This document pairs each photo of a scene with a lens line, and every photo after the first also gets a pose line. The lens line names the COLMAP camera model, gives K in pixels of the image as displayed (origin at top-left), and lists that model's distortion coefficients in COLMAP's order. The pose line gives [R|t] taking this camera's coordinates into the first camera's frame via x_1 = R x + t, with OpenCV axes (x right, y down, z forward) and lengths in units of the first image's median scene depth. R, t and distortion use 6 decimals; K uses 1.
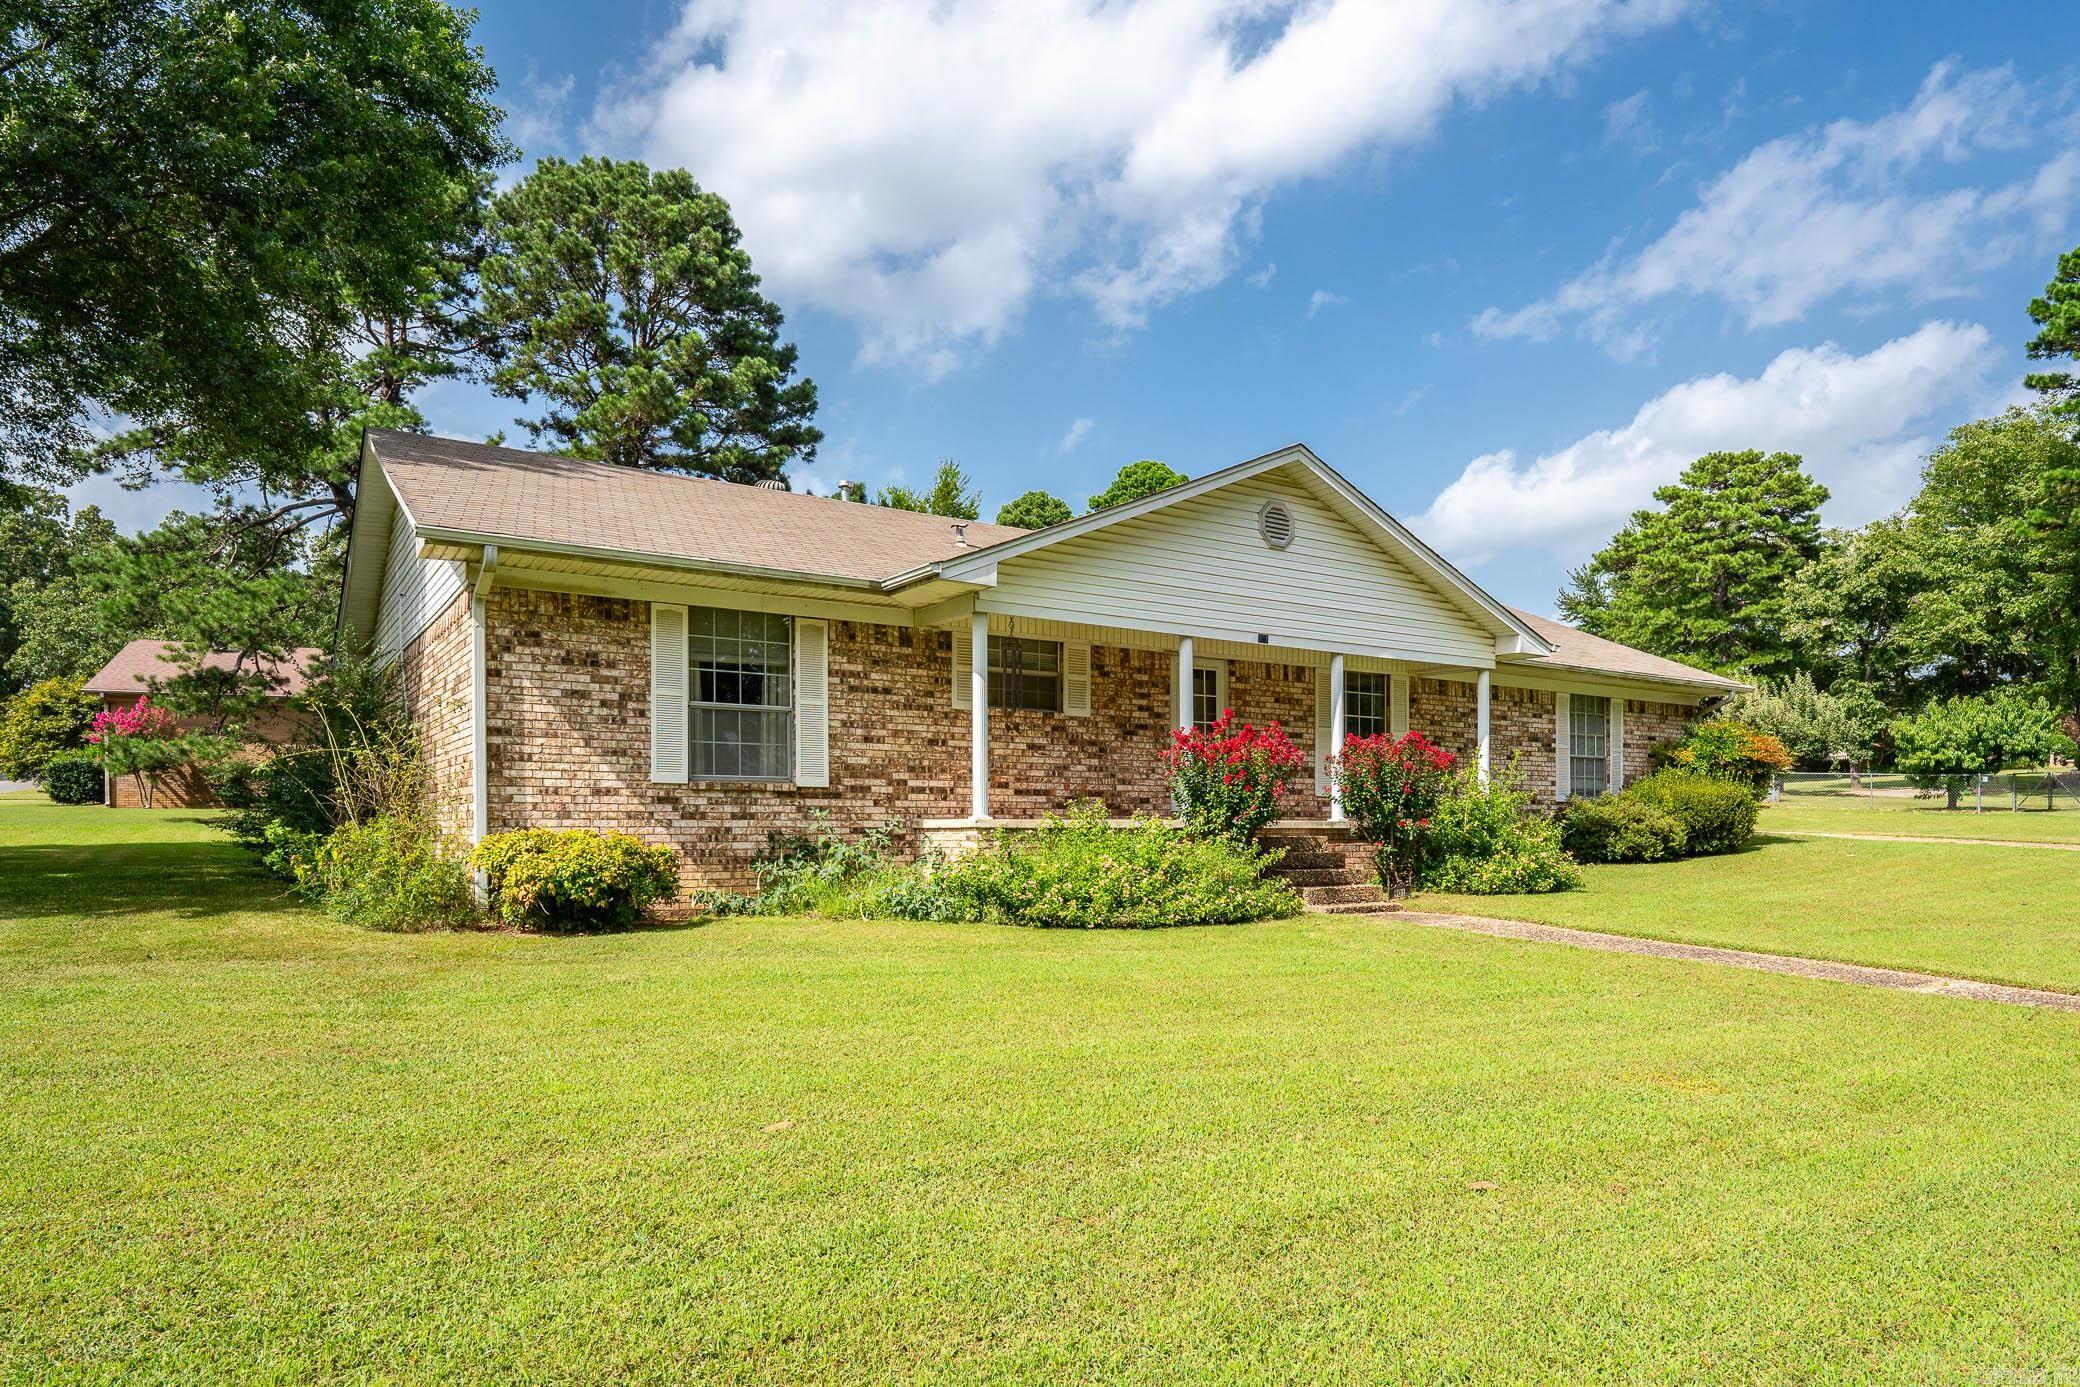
lens RADIAL K [[1272.2, 0, 1039.6], [0, 1272.2, 832.5], [0, 0, 1]] dist [0.003719, 0.000316]
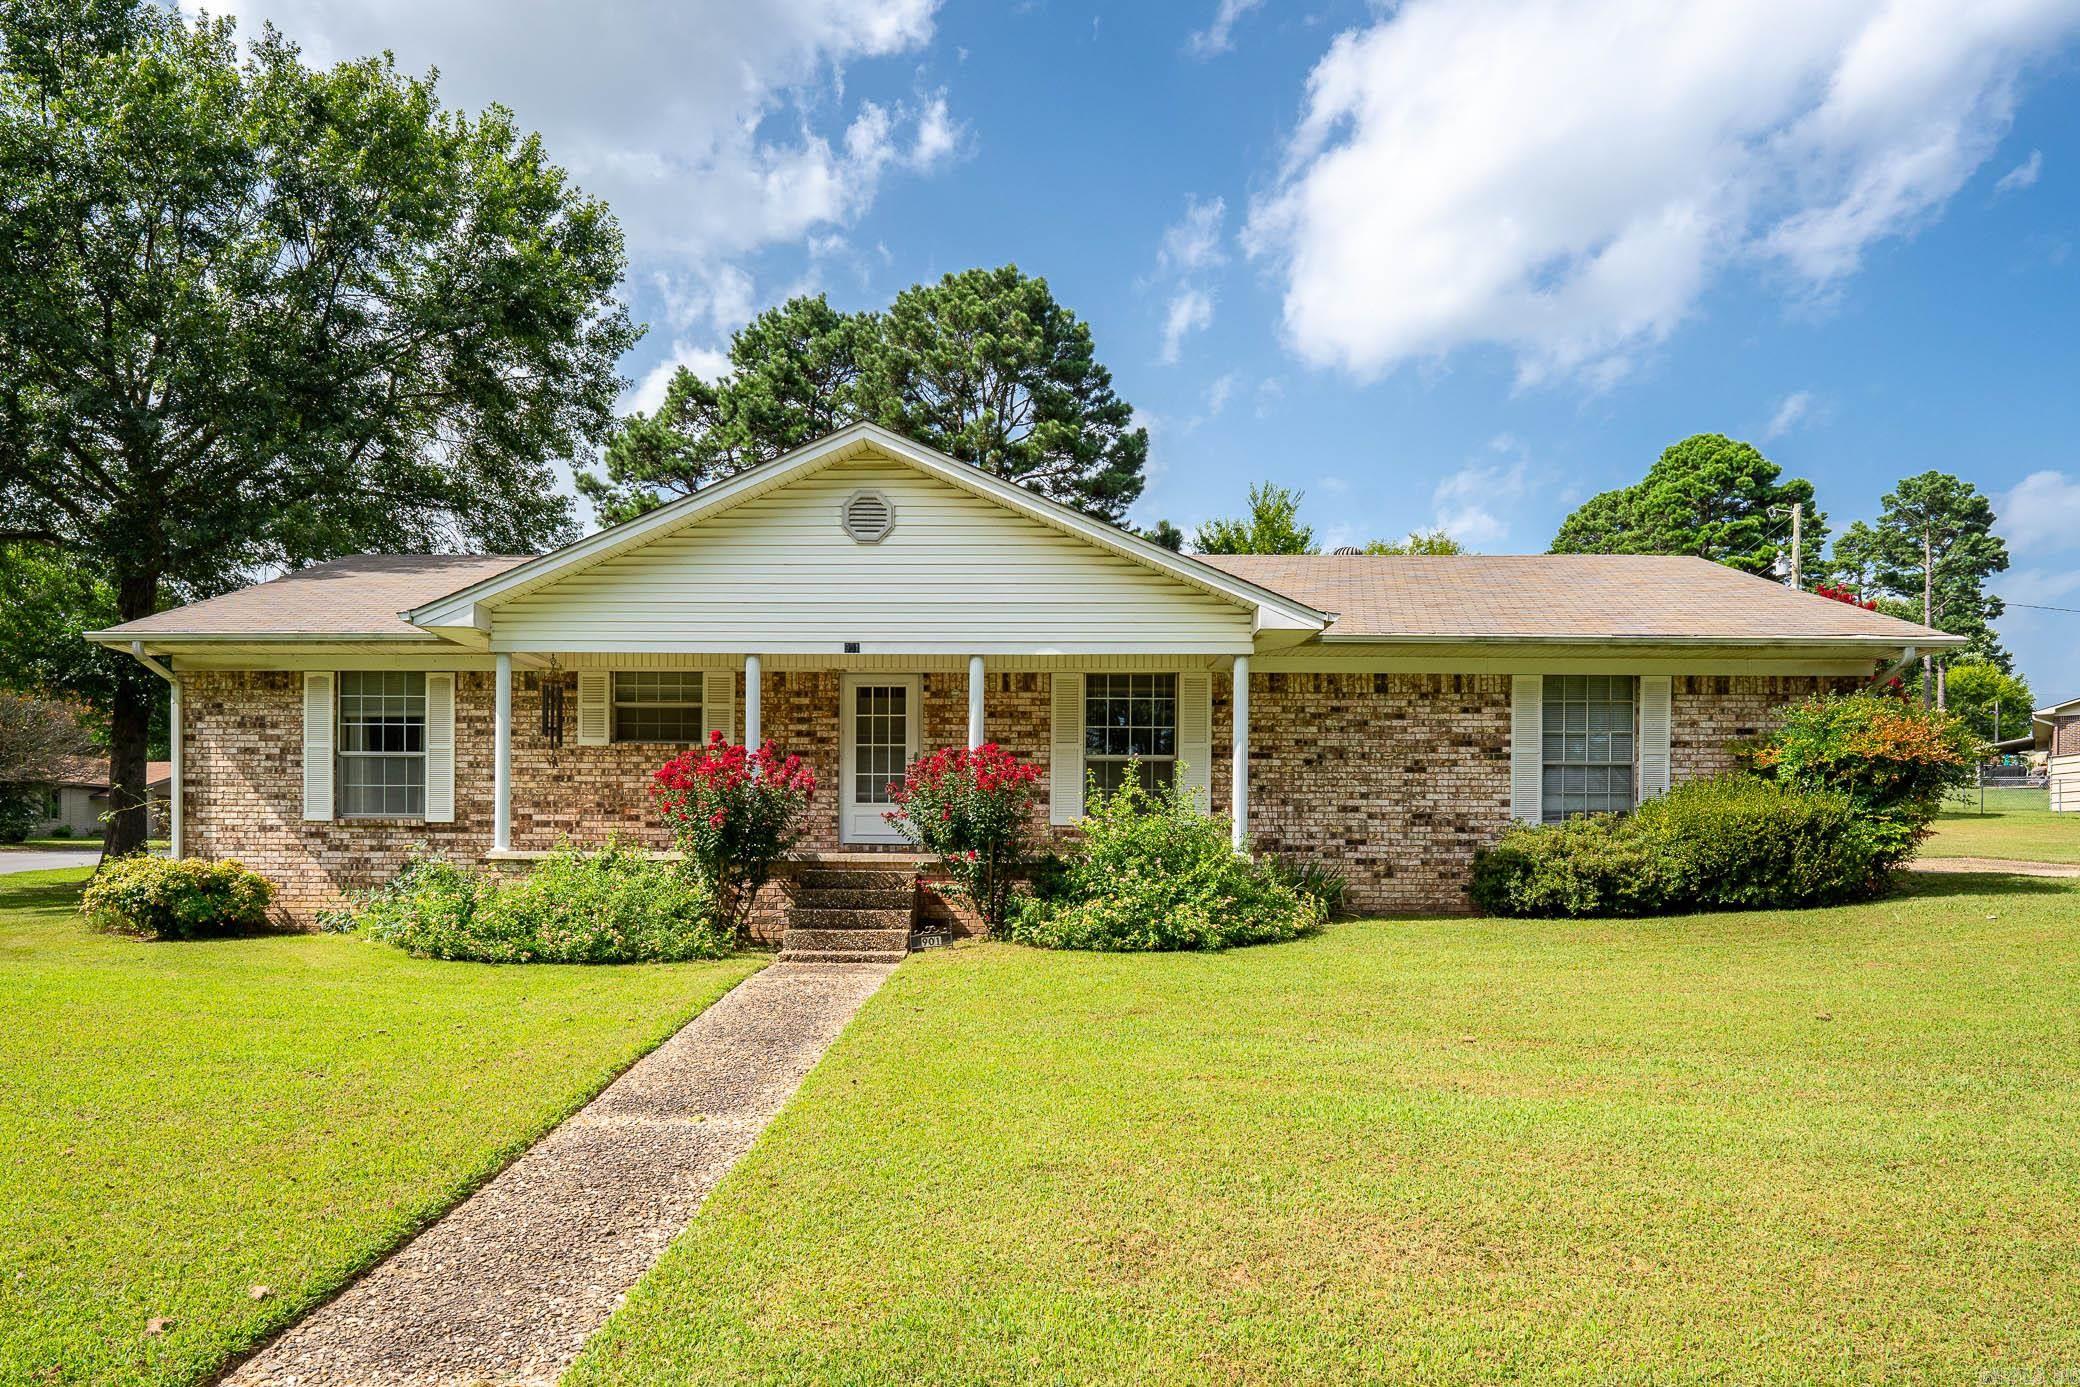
lens RADIAL K [[1181.5, 0, 1039.5], [0, 1181.5, 867.3], [0, 0, 1]] dist [0.000312, -0.000366]
pose [[0.813606, 0.008136, -0.581359, 0.813767], [-0.008272, 0.999963, 0.002419, -0.002843], [0.581357, 0.002841, 0.813643, 0.436367]]
